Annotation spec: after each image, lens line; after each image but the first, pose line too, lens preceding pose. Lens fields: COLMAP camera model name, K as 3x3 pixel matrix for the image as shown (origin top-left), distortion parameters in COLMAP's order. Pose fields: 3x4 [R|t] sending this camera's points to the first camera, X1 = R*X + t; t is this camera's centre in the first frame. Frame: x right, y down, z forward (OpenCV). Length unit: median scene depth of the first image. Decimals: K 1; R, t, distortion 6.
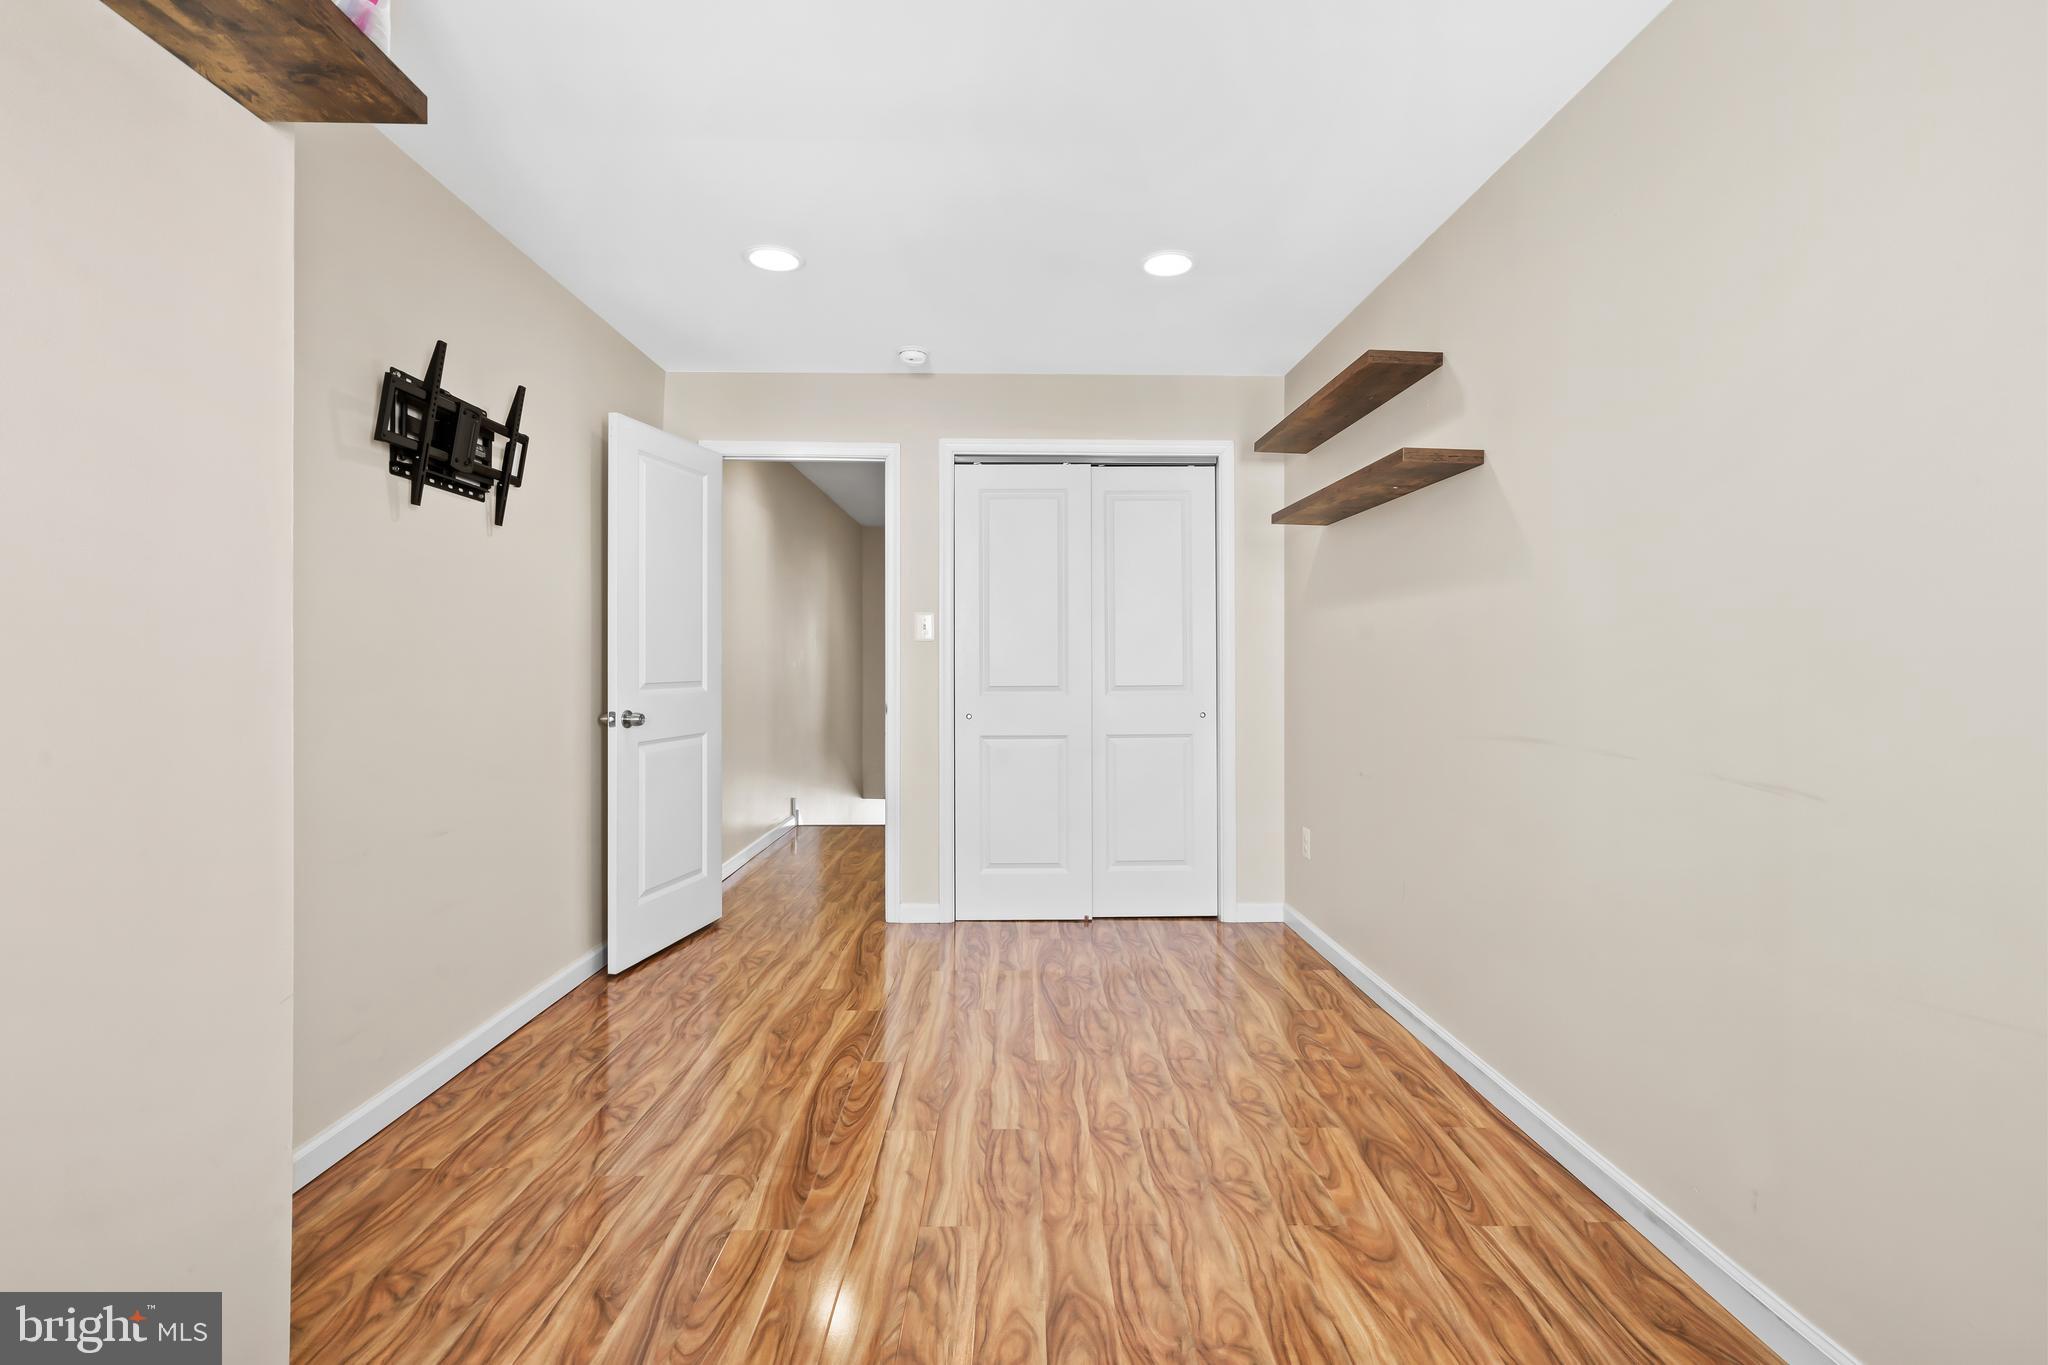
lens RADIAL K [[954.0, 0, 1024.2], [0, 954.0, 673.1], [0, 0, 1]] dist [0.001079, 0.001303]
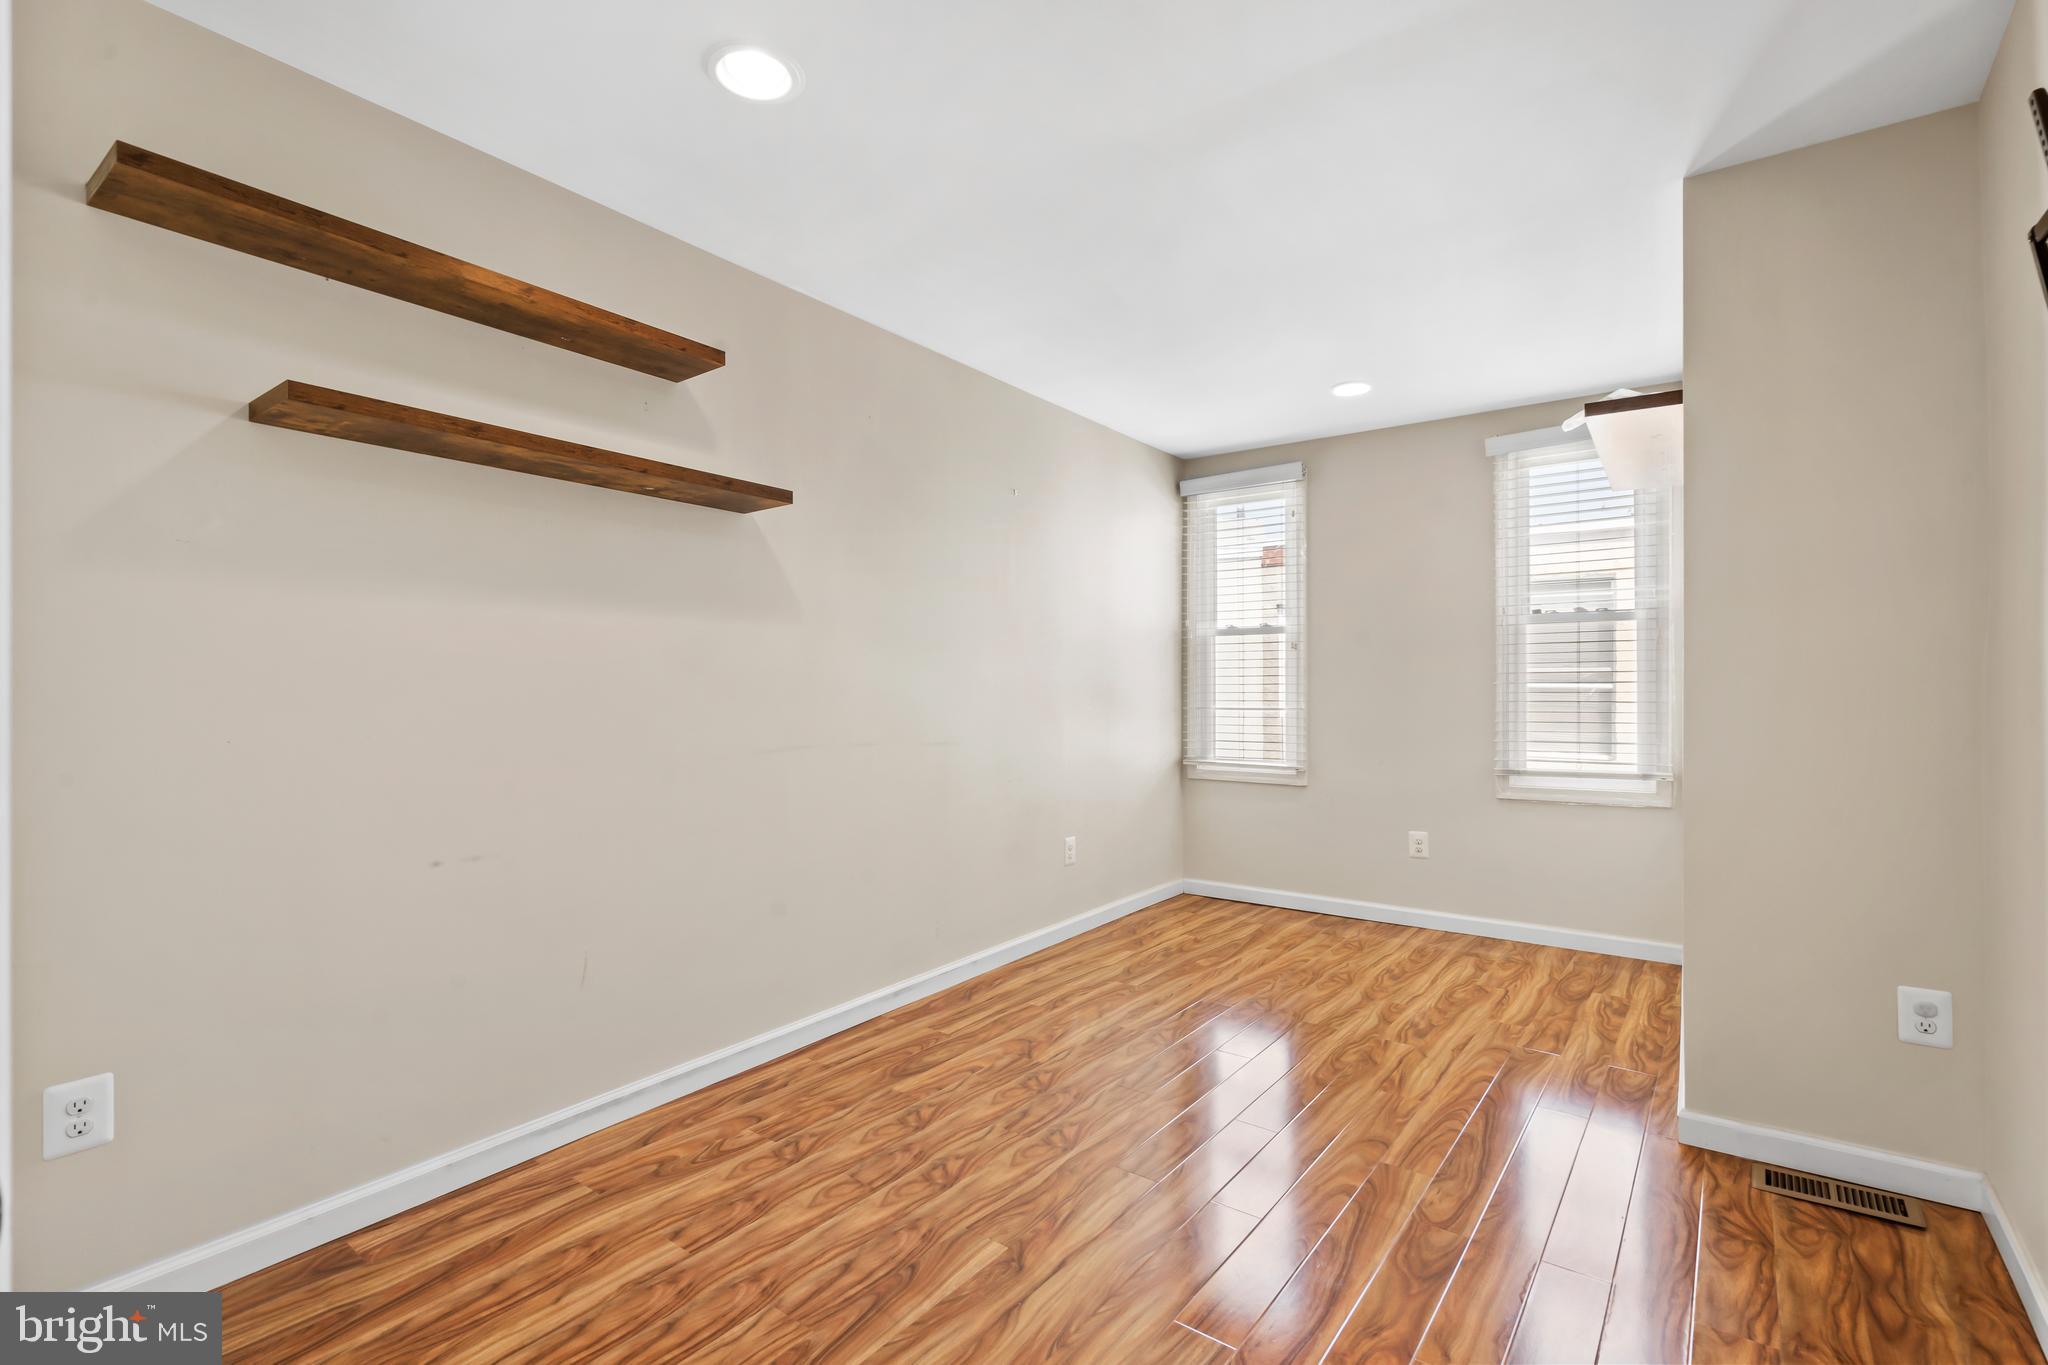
lens RADIAL K [[954.0, 0, 1020.9], [0, 954.0, 684.6], [0, 0, 1]] dist [0.001079, 0.001303]
pose [[-0.795354, 0.001646, 0.606143, -0.508021], [0.006950, 0.999955, 0.006405, -0.022402], [-0.606105, 0.009308, -0.795330, 1.851184]]
